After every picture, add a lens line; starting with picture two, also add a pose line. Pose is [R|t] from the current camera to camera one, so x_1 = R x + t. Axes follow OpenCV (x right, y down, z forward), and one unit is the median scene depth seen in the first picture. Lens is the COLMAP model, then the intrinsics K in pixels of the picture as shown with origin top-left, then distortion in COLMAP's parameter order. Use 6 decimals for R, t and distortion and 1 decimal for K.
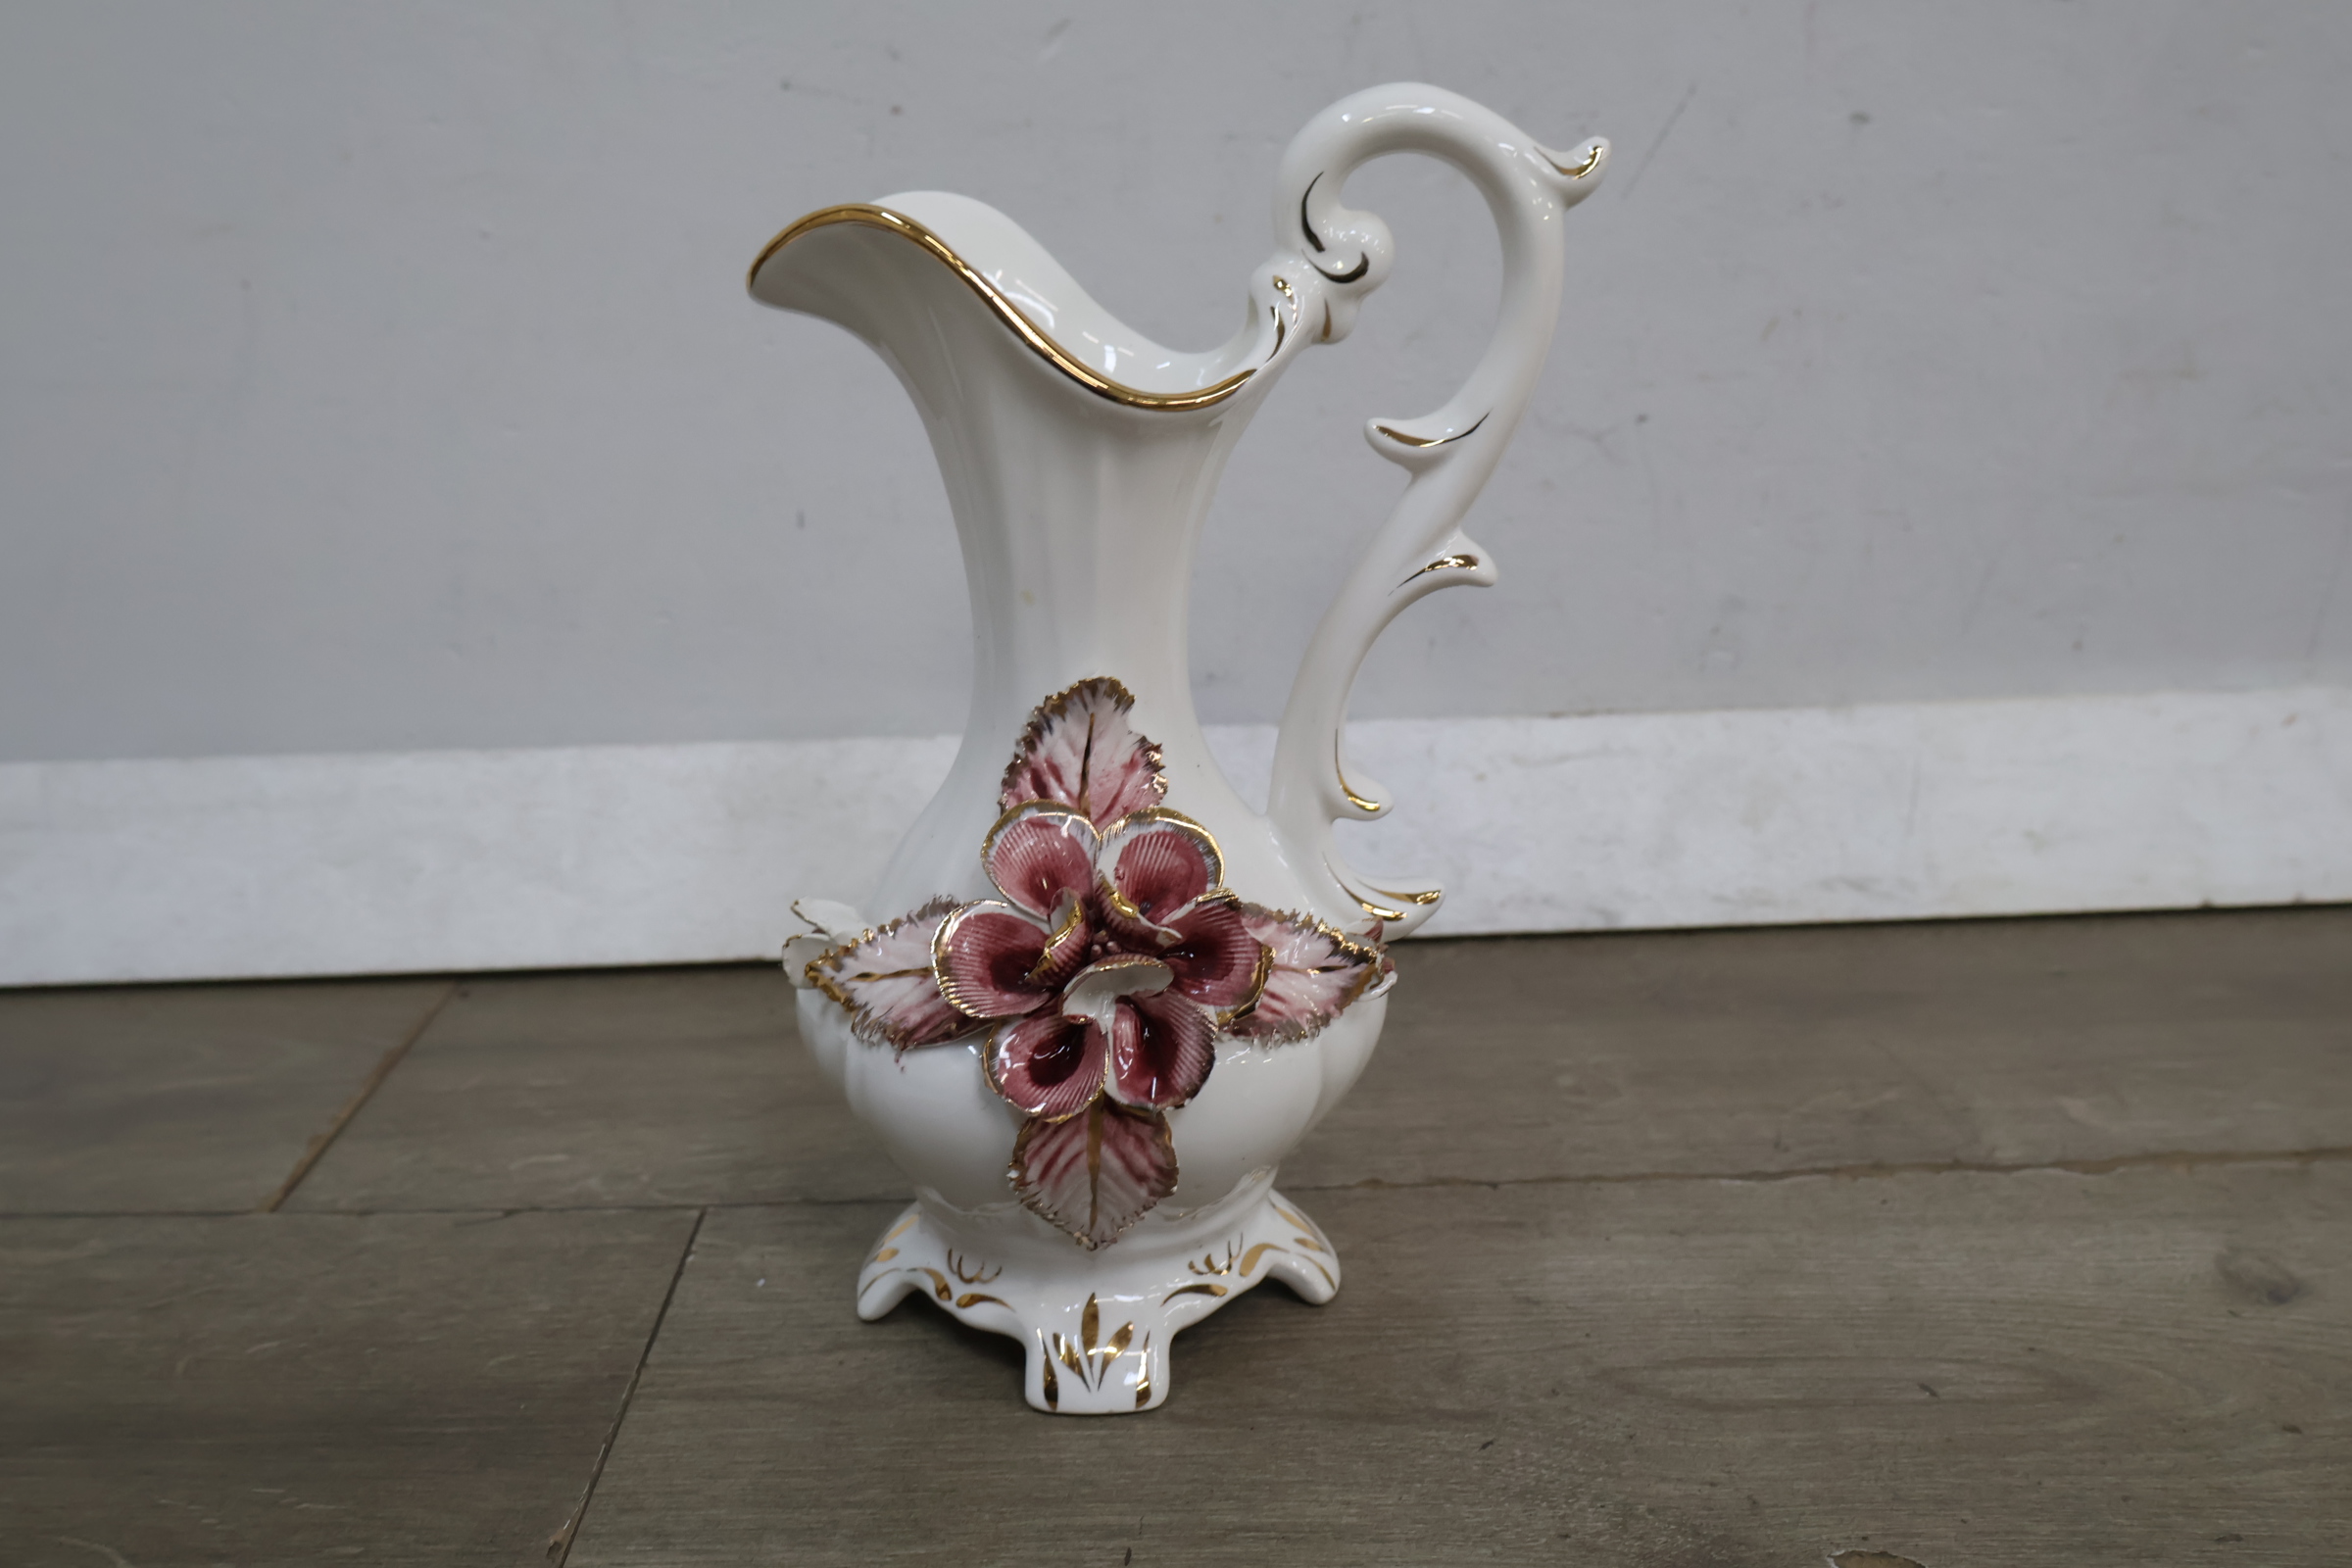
lens RADIAL K [[2335.0, 0, 1176.0], [0, 2335.0, 784.0], [0, 0, 1]] dist [0.017696, 0.020171]
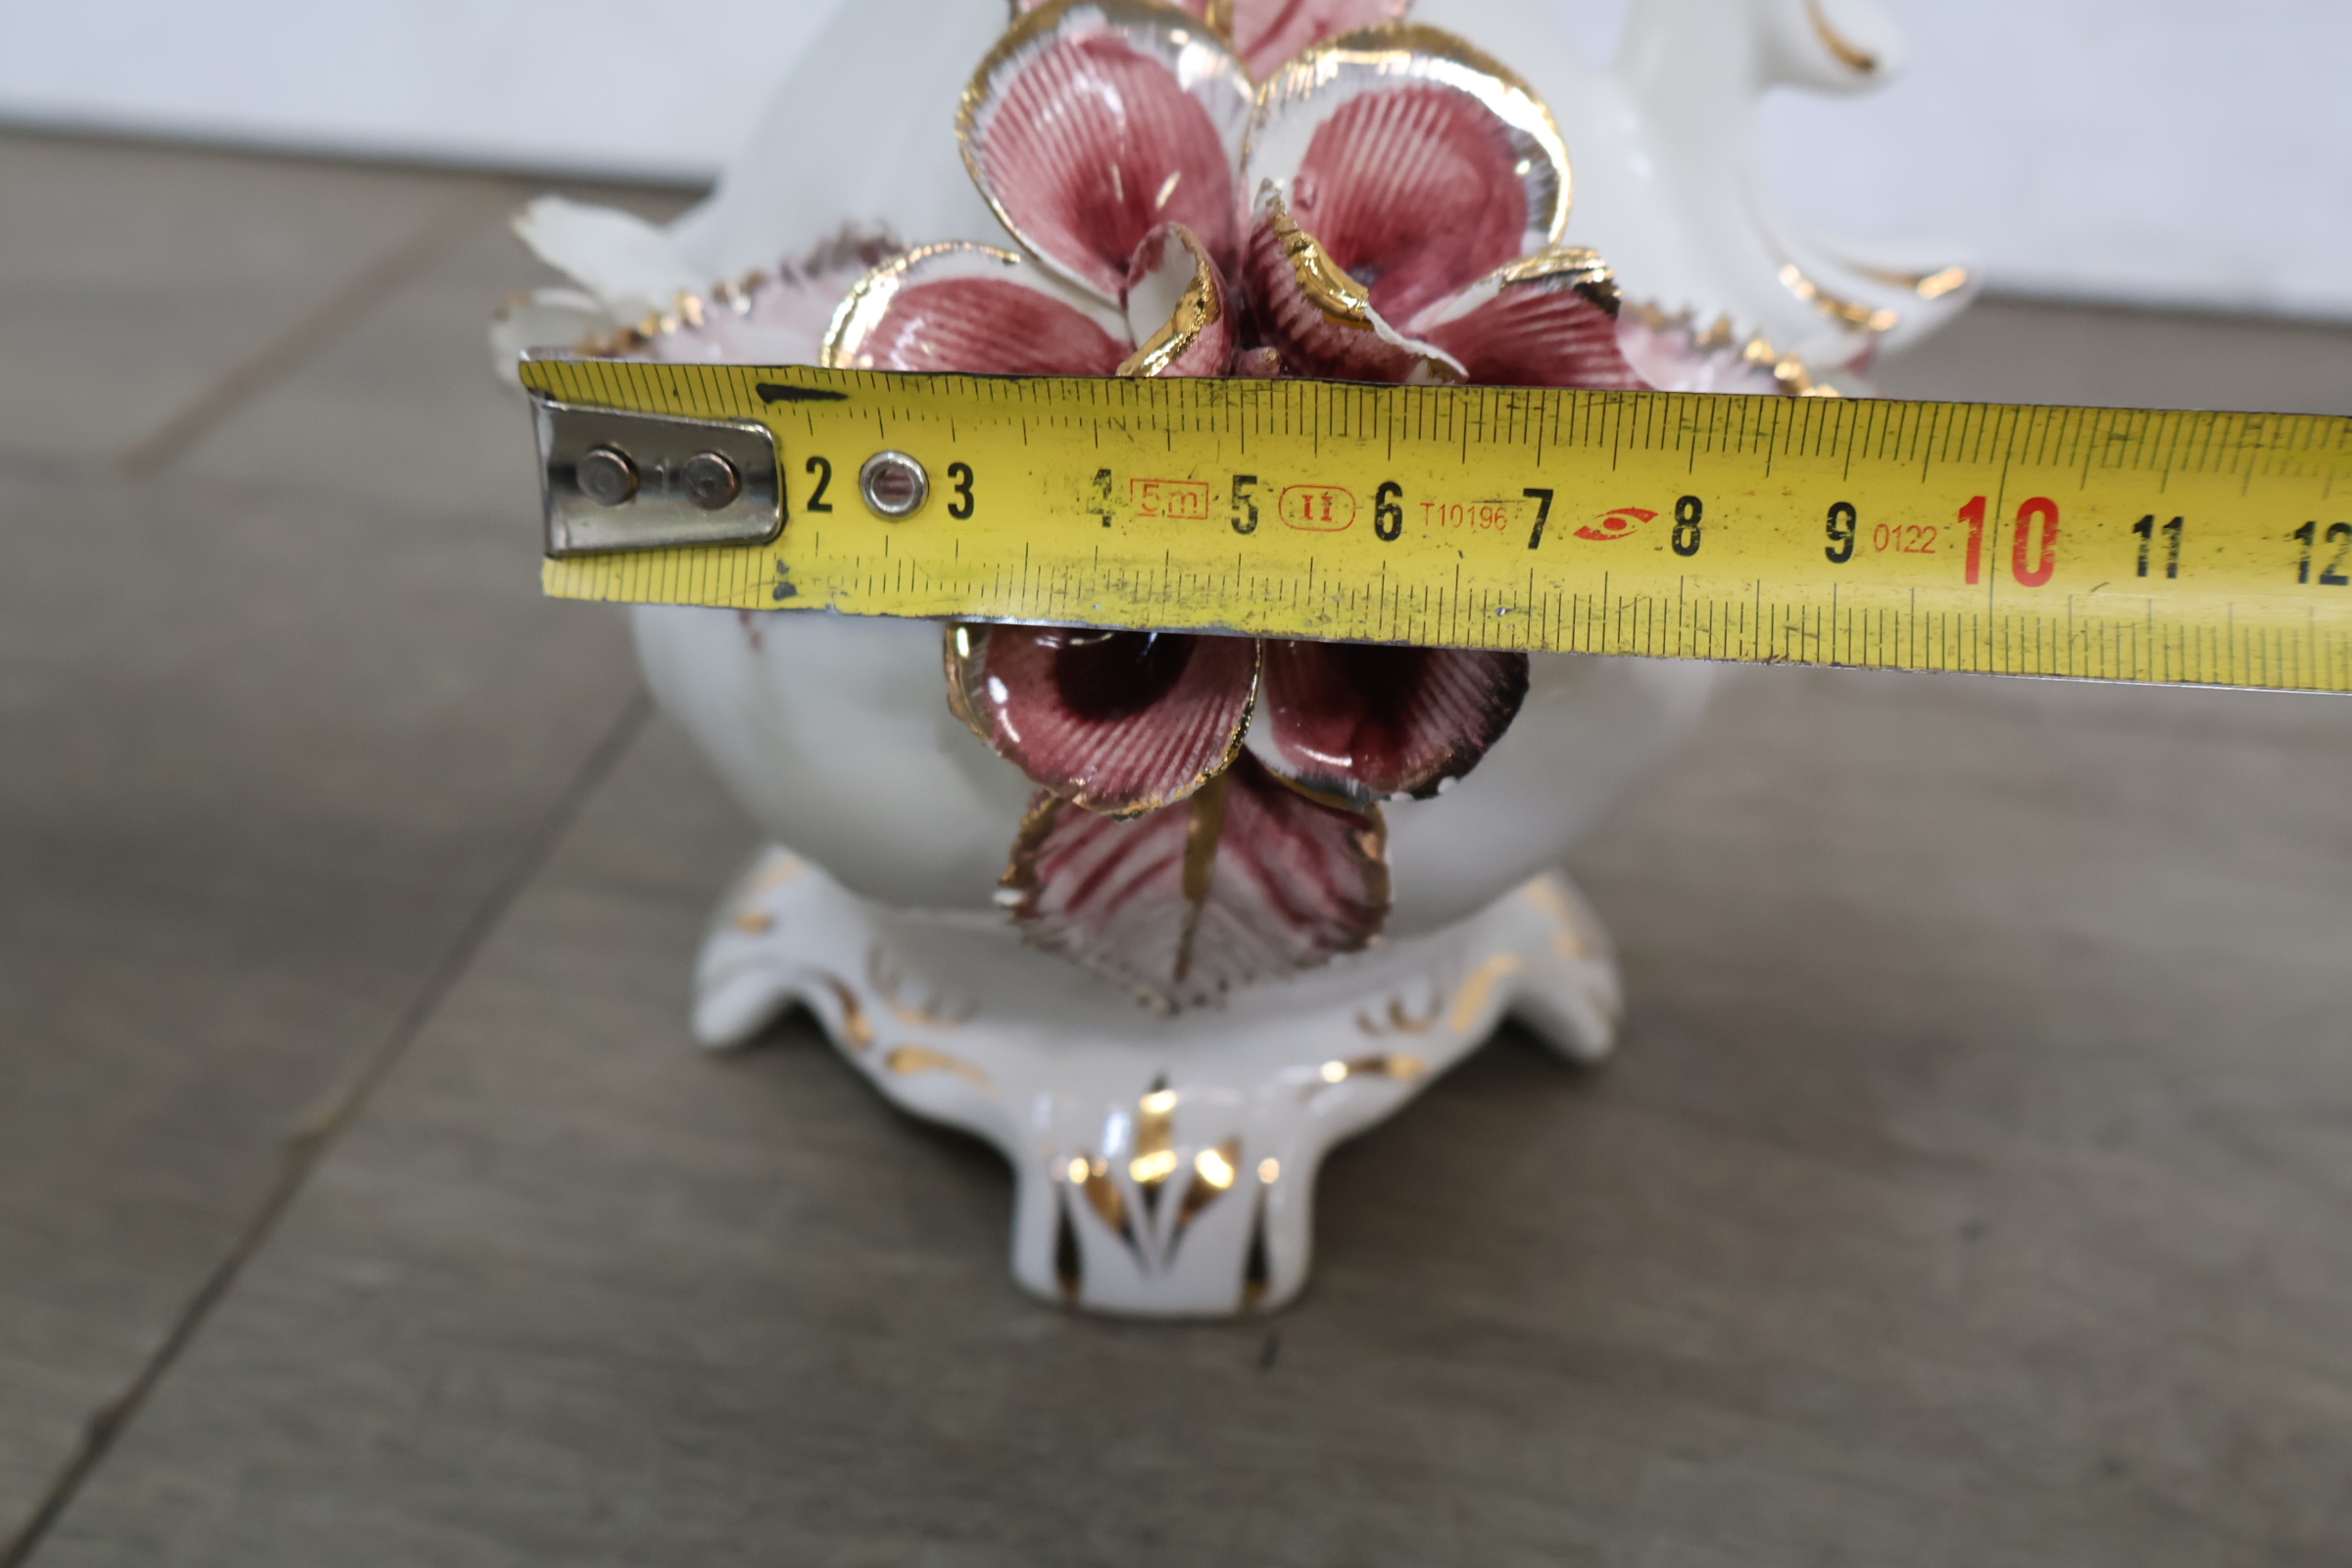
lens RADIAL K [[2379.9, 0, 1176.3], [0, 2379.9, 796.2], [0, 0, 1]] dist [0.019698, 0.001266]
pose [[0.998381, 0.054484, 0.016328, -0.045431], [-0.056878, 0.955690, 0.288829, 0.019804], [0.000133, -0.289290, 0.957241, 0.563661]]
